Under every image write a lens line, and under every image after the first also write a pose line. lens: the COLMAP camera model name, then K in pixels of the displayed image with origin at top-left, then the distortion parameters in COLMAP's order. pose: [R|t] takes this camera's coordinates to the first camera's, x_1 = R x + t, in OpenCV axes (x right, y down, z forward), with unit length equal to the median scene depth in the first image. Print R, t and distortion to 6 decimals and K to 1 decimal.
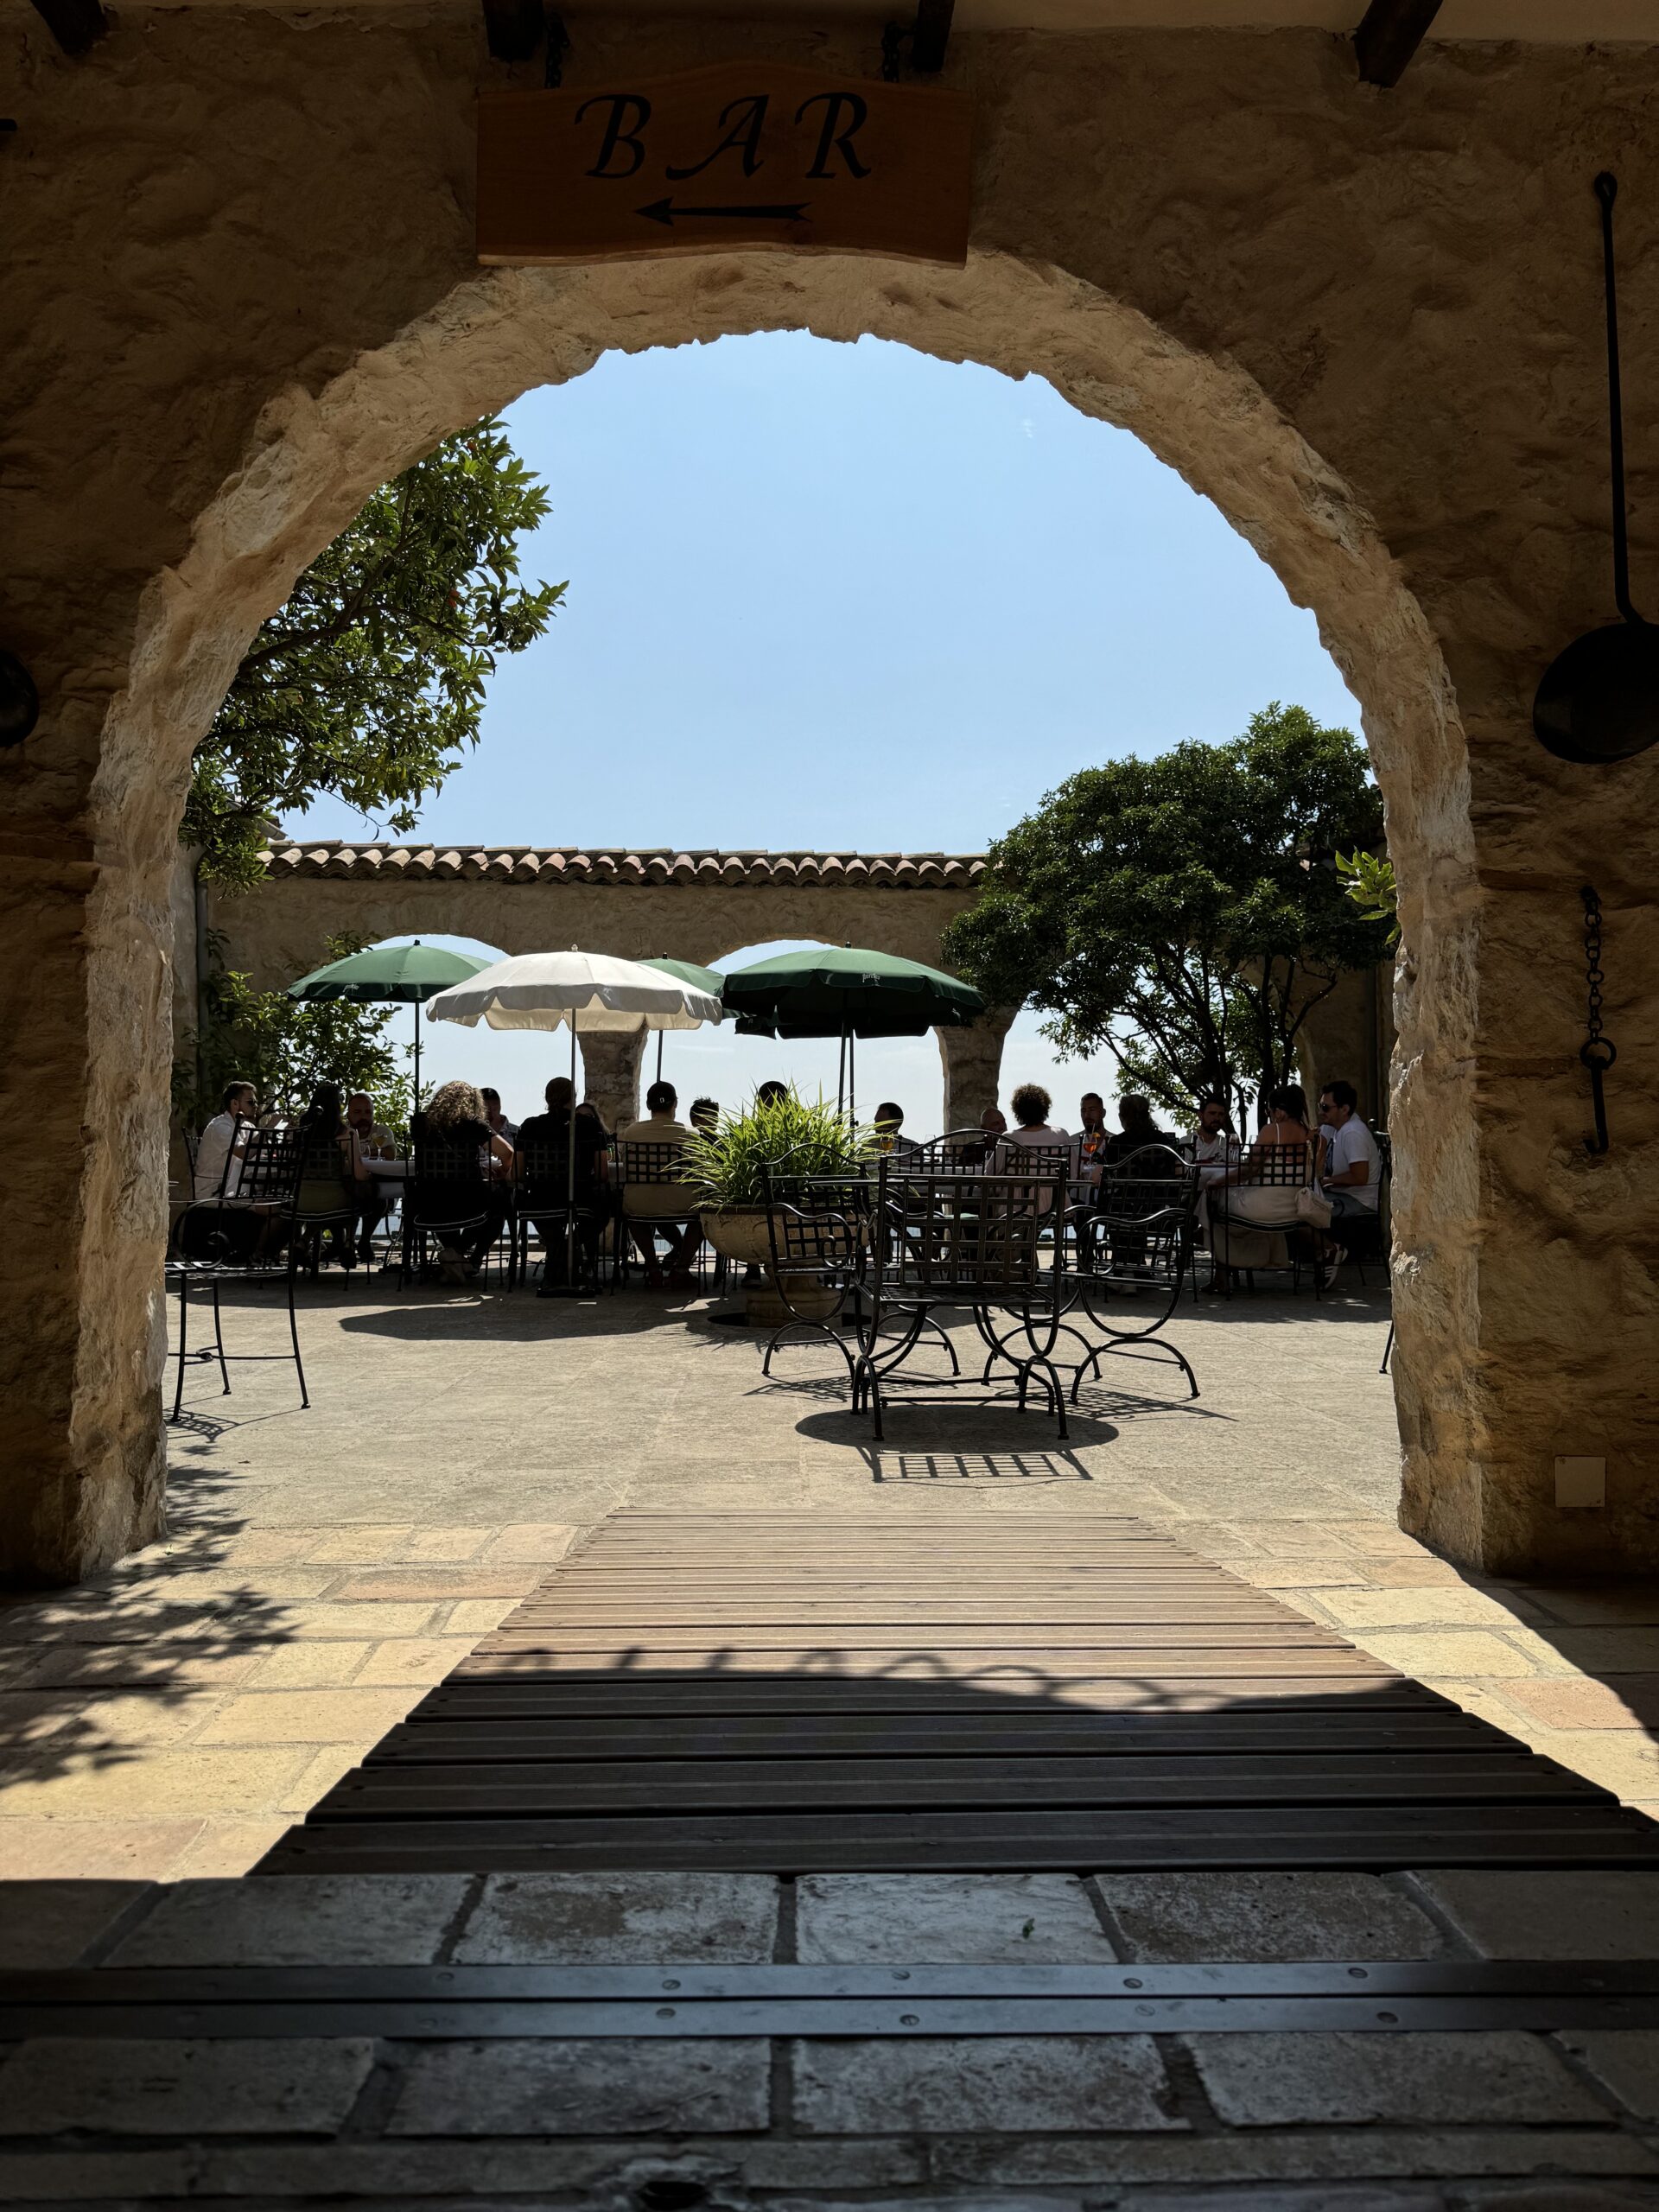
lens RADIAL K [[1541.0, 0, 805.0], [0, 1541.0, 1146.1], [0, 0, 1]] dist [0.005795, -0.002732]
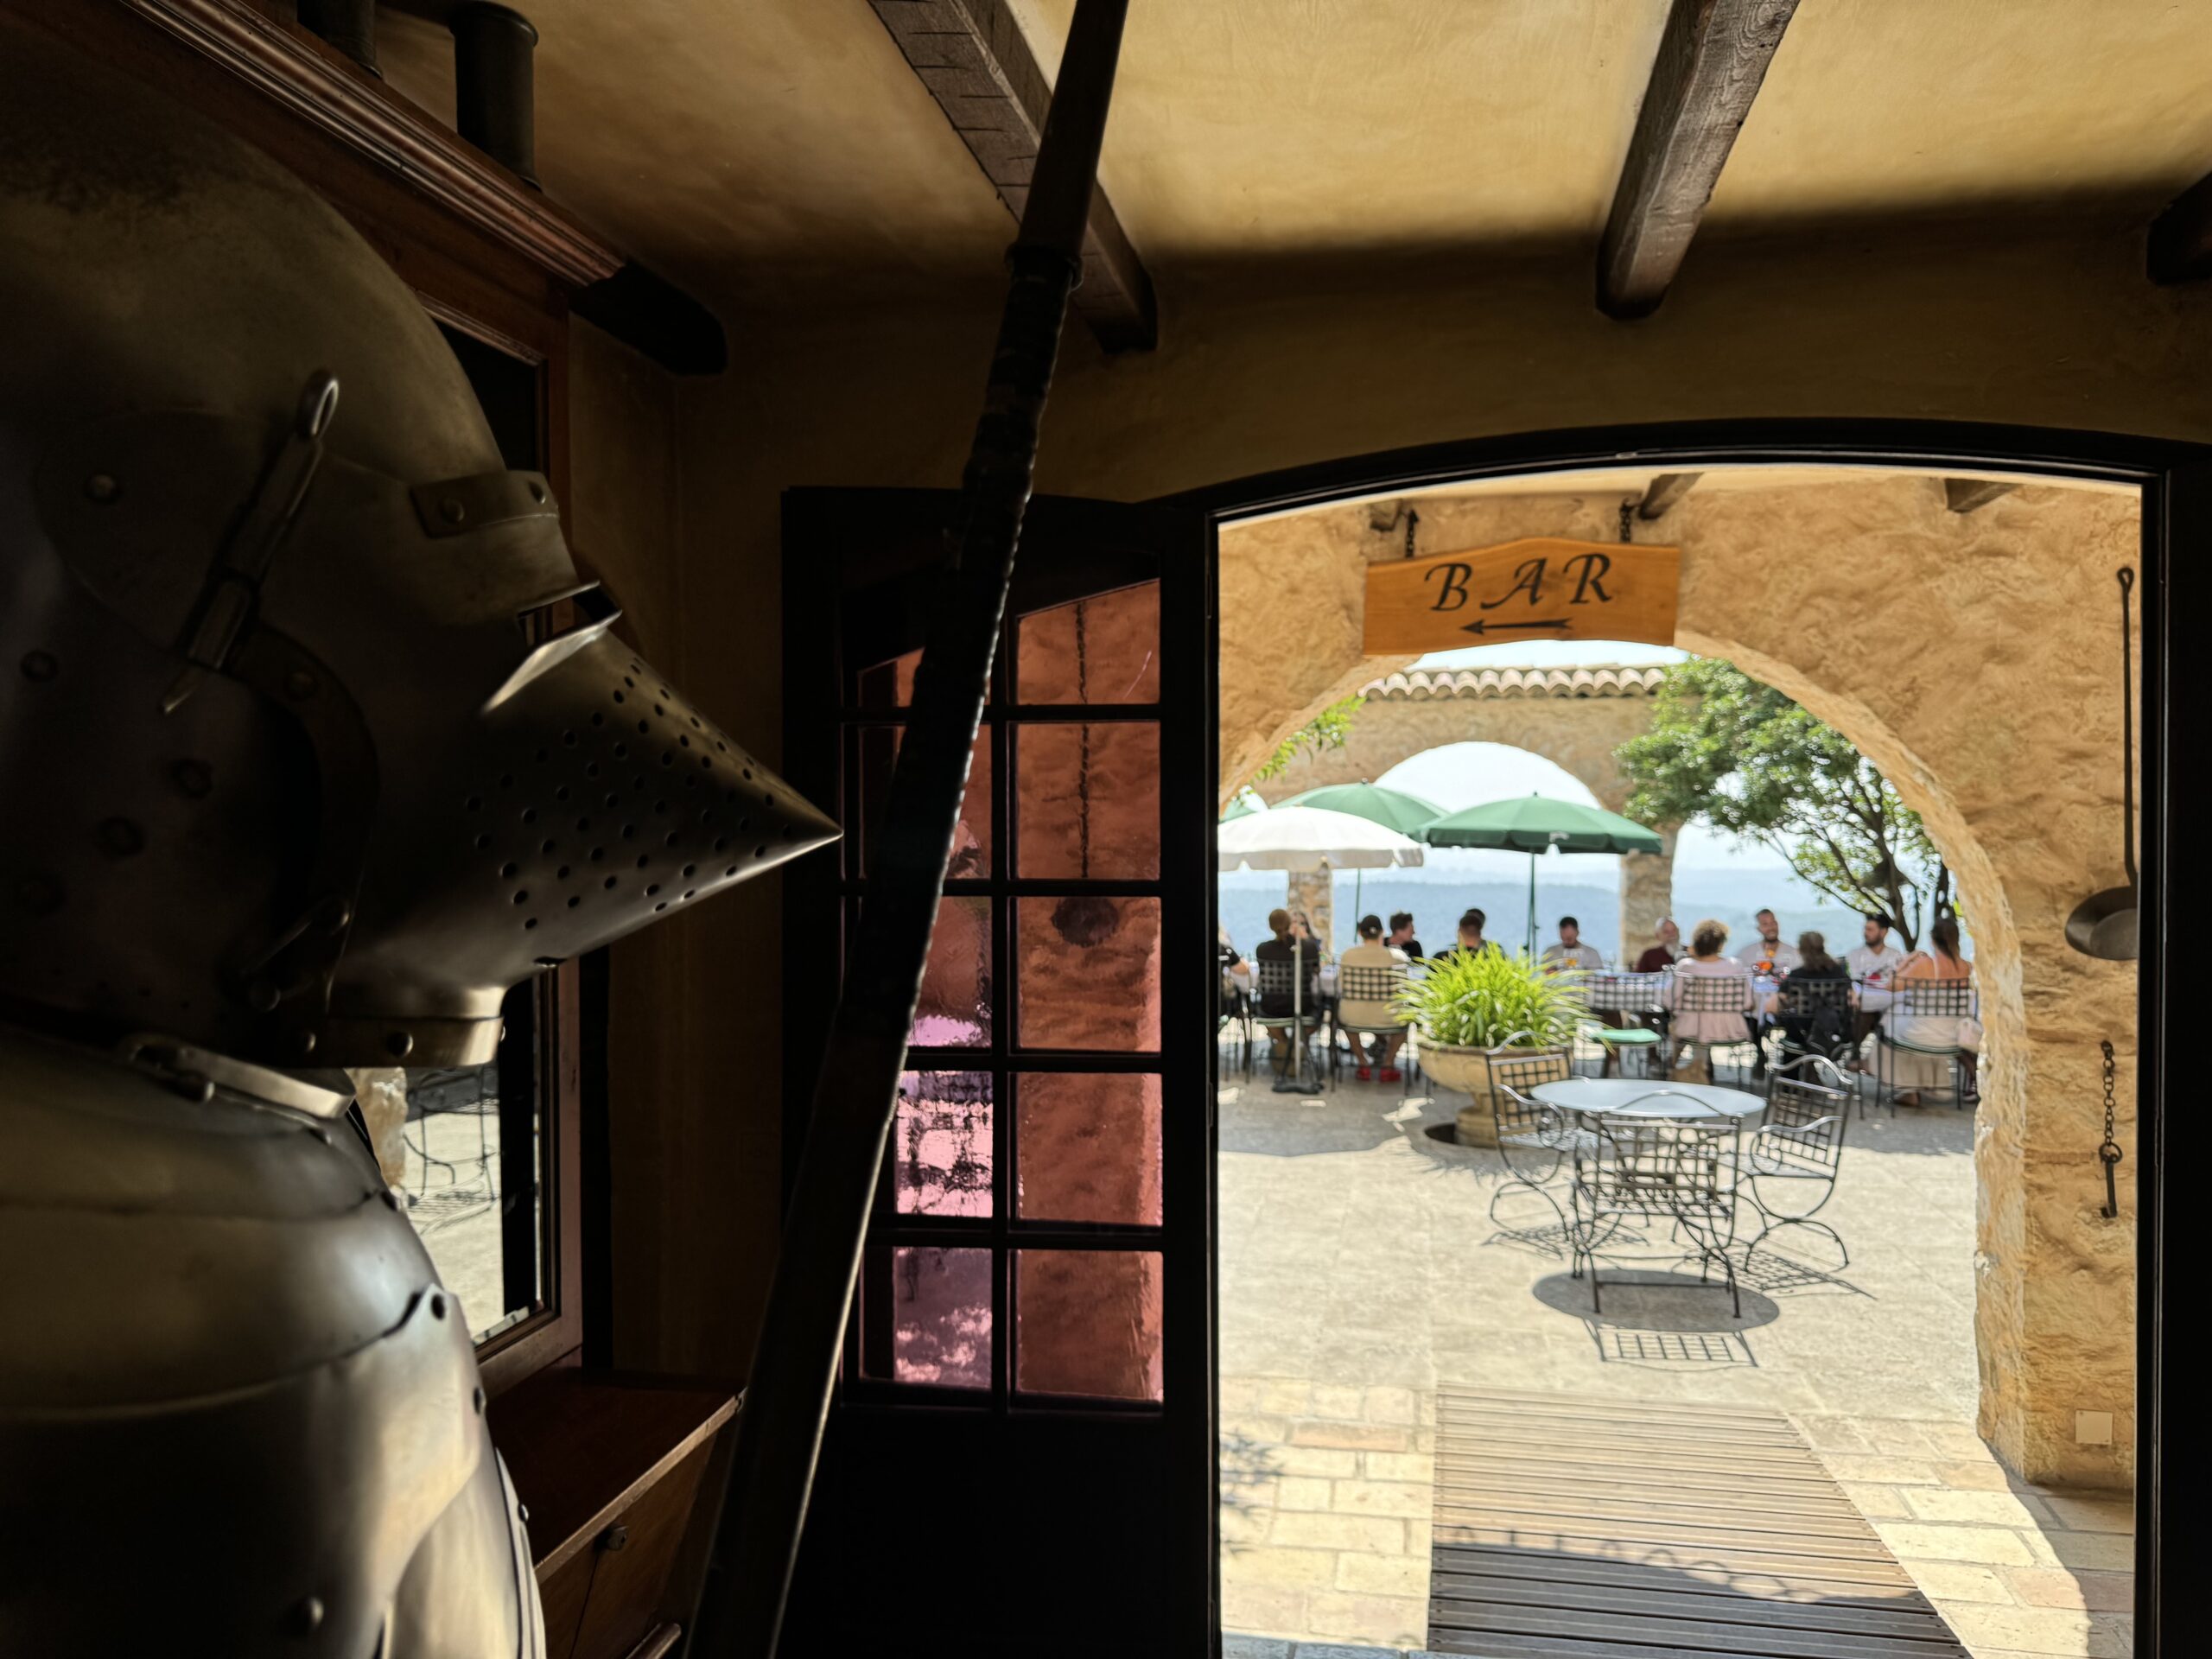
lens RADIAL K [[1561.2, 0, 1115.9], [0, 1561.2, 877.5], [0, 0, 1]] dist [0.055959, -0.072373]
pose [[0.978088, -0.003323, -0.208164, -0.120067], [0.012488, 0.999009, 0.042730, -0.403891], [0.207815, -0.044393, 0.977160, -0.704977]]
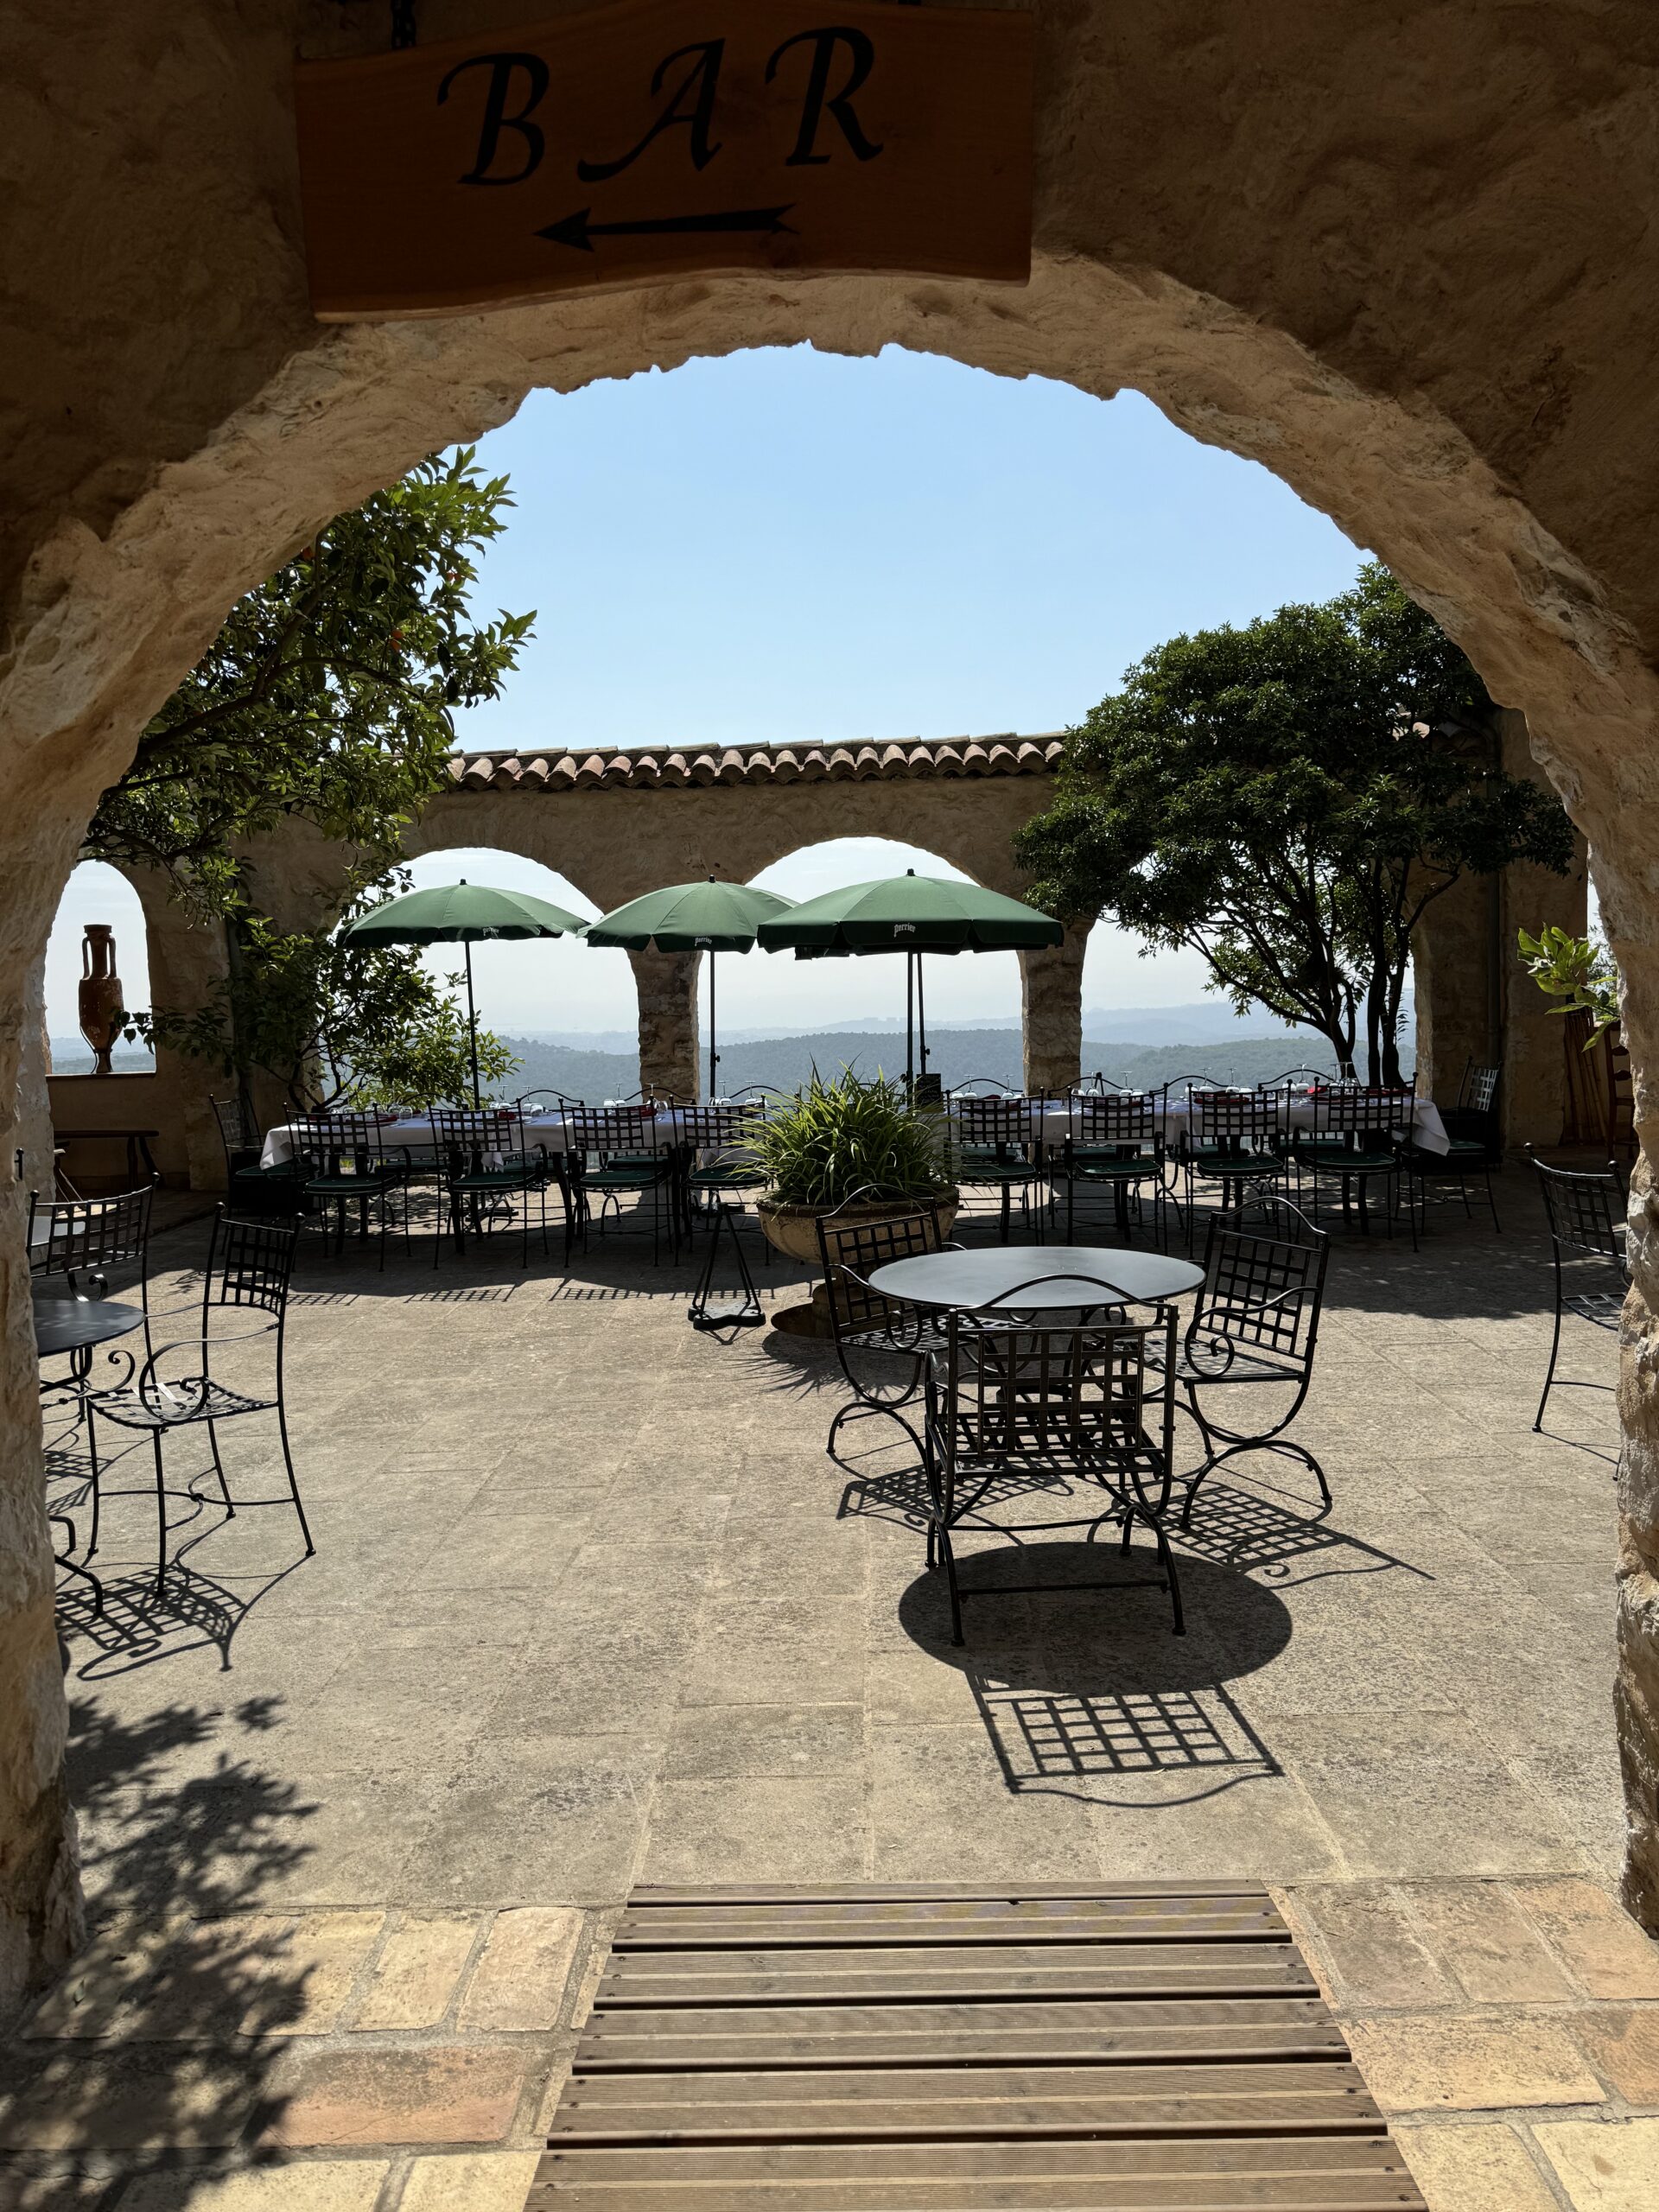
lens RADIAL K [[1540.2, 0, 820.2], [0, 1540.2, 1134.9], [0, 0, 1]] dist [0.037451, -0.033148]
pose [[0.998384, -0.035276, -0.044545, 0.029647], [0.040113, 0.992805, 0.112823, -0.276924], [0.040245, -0.114427, 0.992616, 0.274835]]
